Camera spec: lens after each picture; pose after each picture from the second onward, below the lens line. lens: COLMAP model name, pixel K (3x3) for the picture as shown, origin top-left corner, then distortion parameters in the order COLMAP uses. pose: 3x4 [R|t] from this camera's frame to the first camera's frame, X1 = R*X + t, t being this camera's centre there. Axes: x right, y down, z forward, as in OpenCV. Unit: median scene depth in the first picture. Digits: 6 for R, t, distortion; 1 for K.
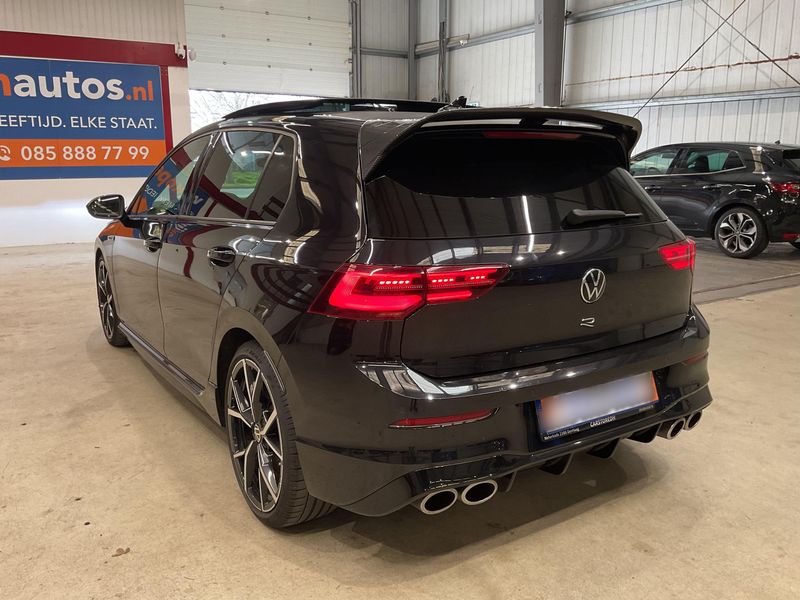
lens RADIAL K [[661.8, 0, 397.4], [0, 661.8, 298.3], [0, 0, 1]] dist [0.060563, -0.115361]
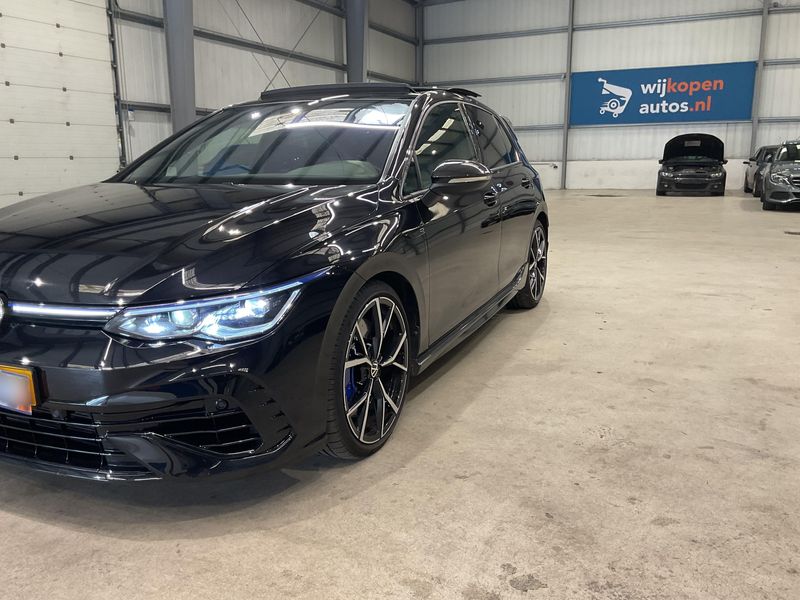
lens RADIAL K [[661.8, 0, 386.1], [0, 661.8, 305.1], [0, 0, 1]] dist [0.060563, -0.115361]
pose [[-0.532030, -0.174983, 0.828447, -0.482390], [0.185475, 0.930567, 0.315665, -0.116903], [-0.826161, 0.321600, -0.462635, 0.678493]]
